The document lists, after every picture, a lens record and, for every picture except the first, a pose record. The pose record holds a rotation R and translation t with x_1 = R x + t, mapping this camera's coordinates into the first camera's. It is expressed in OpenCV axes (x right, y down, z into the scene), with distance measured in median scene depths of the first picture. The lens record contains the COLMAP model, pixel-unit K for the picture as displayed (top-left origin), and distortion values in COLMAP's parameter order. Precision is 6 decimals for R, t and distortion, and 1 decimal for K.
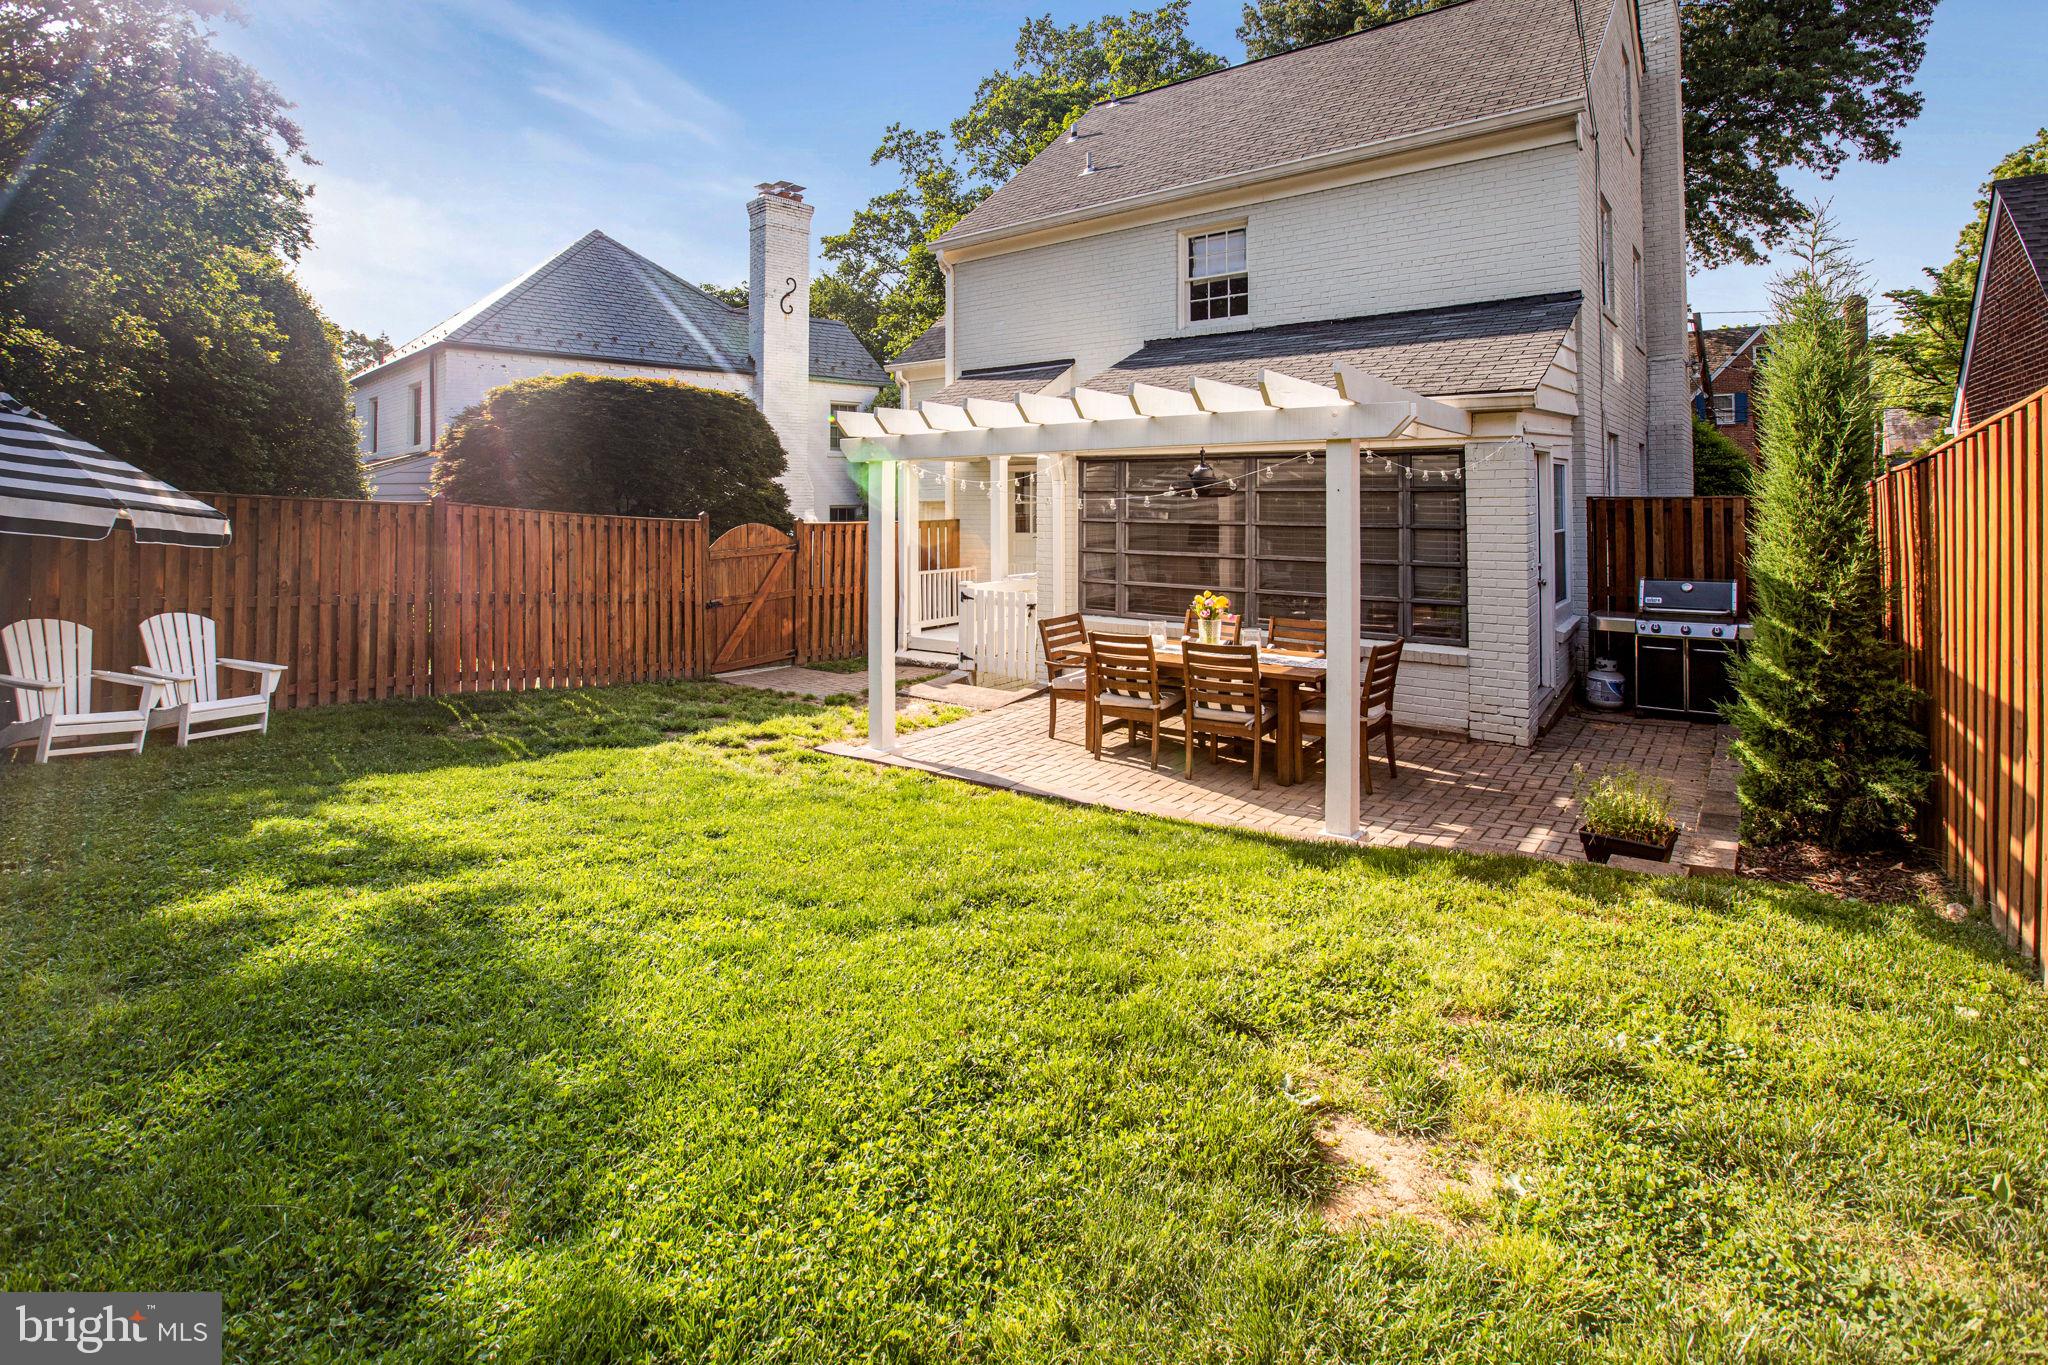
lens RADIAL K [[935.6, 0, 1022.2], [0, 935.6, 628.8], [0, 0, 1]] dist [-0.044004, 0.025461]
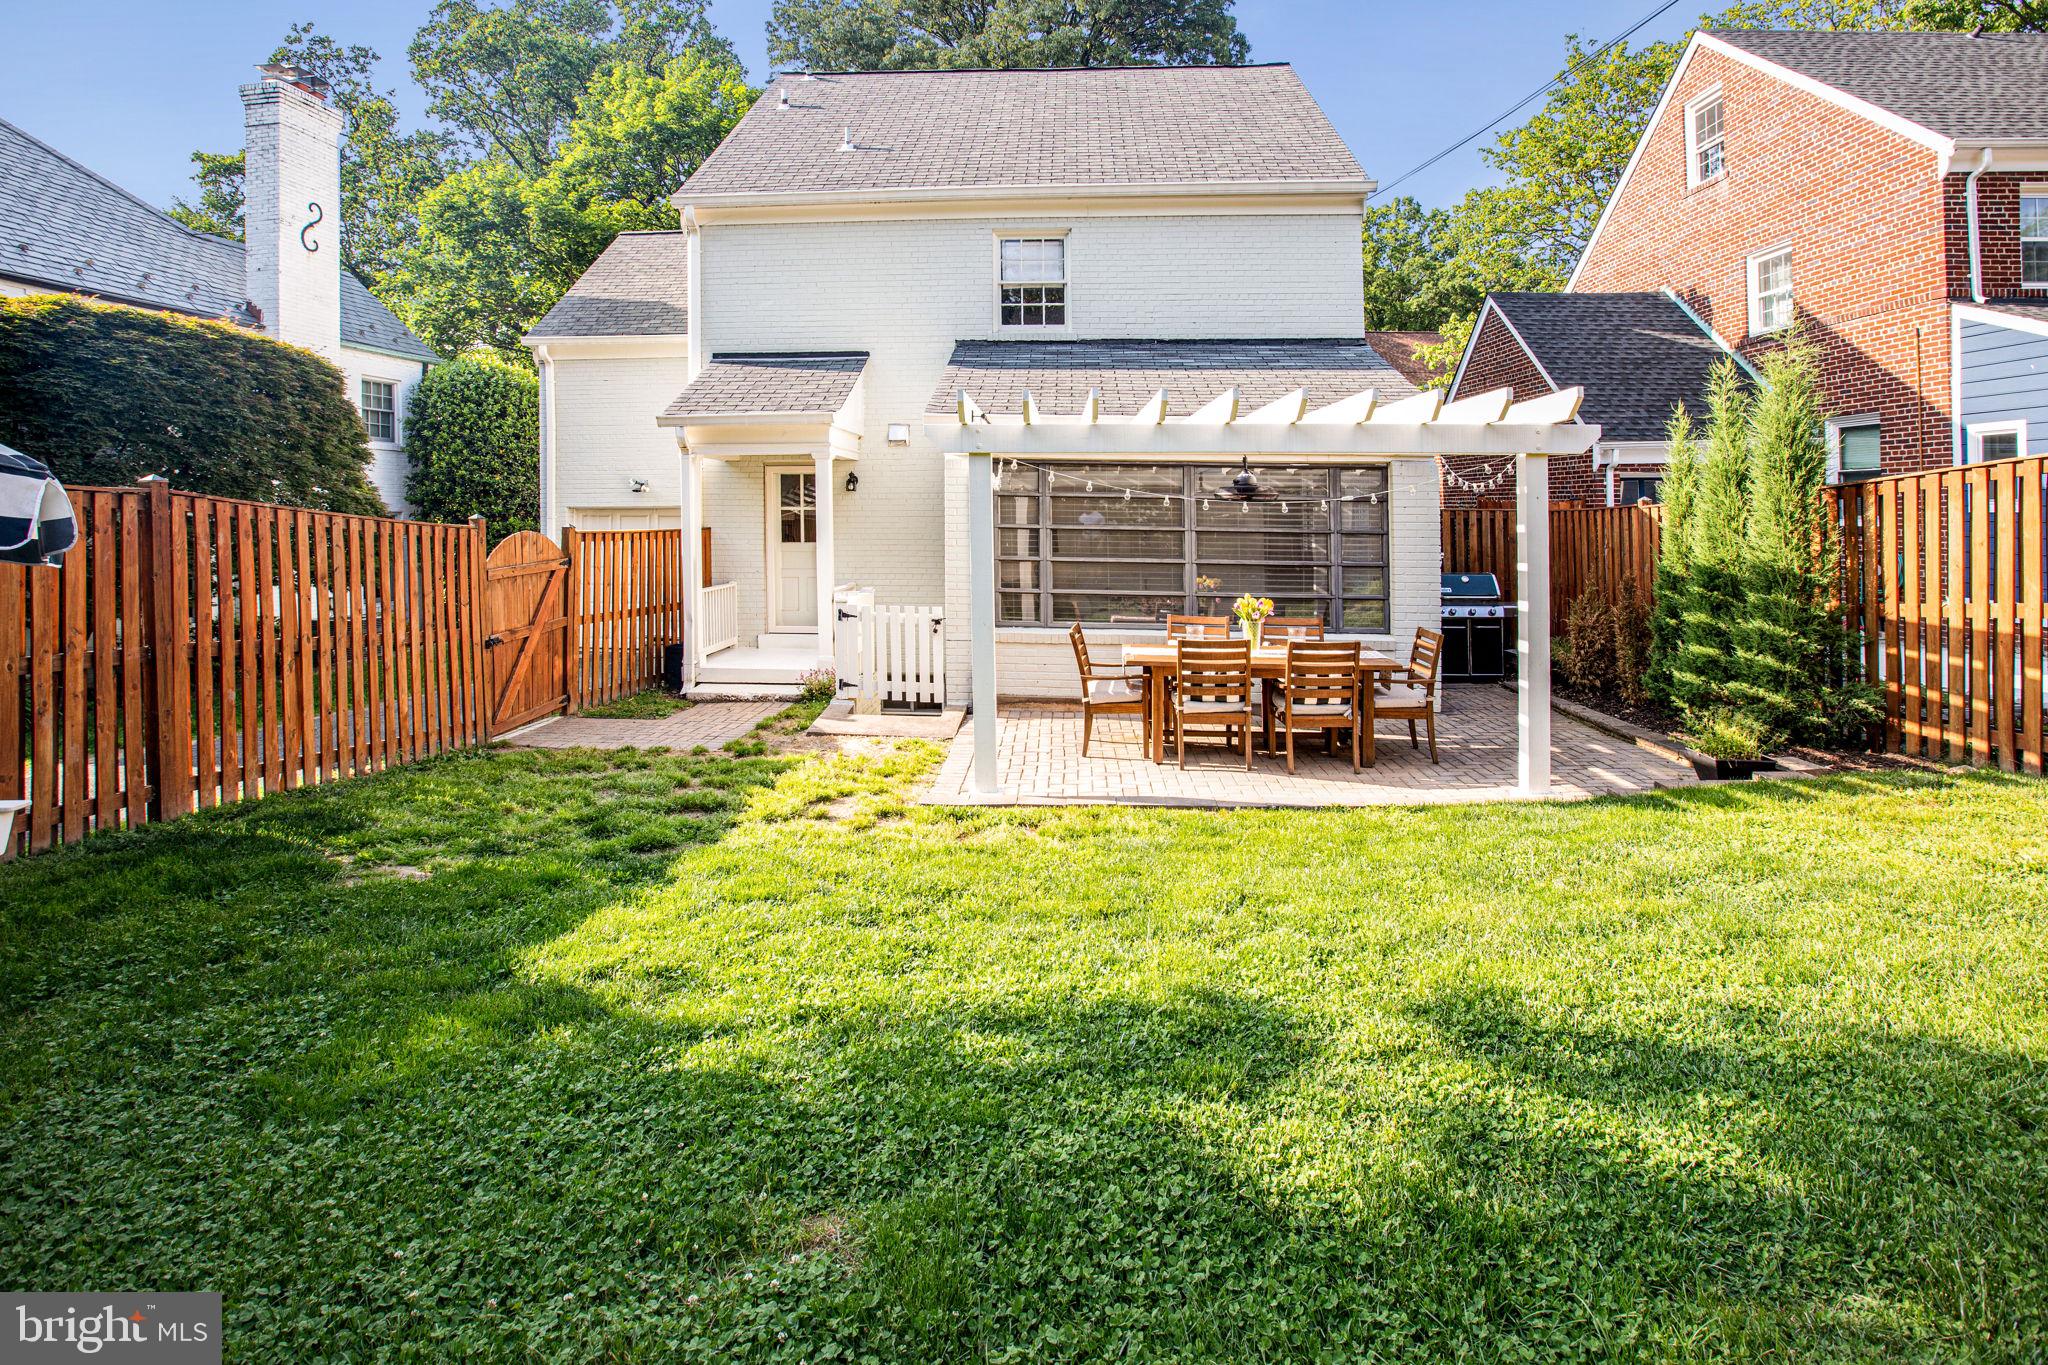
lens RADIAL K [[935.7, 0, 1015.9], [0, 935.7, 654.5], [0, 0, 1]] dist [-0.052606, 0.025799]
pose [[0.843513, -0.068864, 0.532676, -0.378060], [0.061447, 0.997608, 0.031665, -0.014177], [-0.533583, 0.006021, 0.845726, 0.173917]]
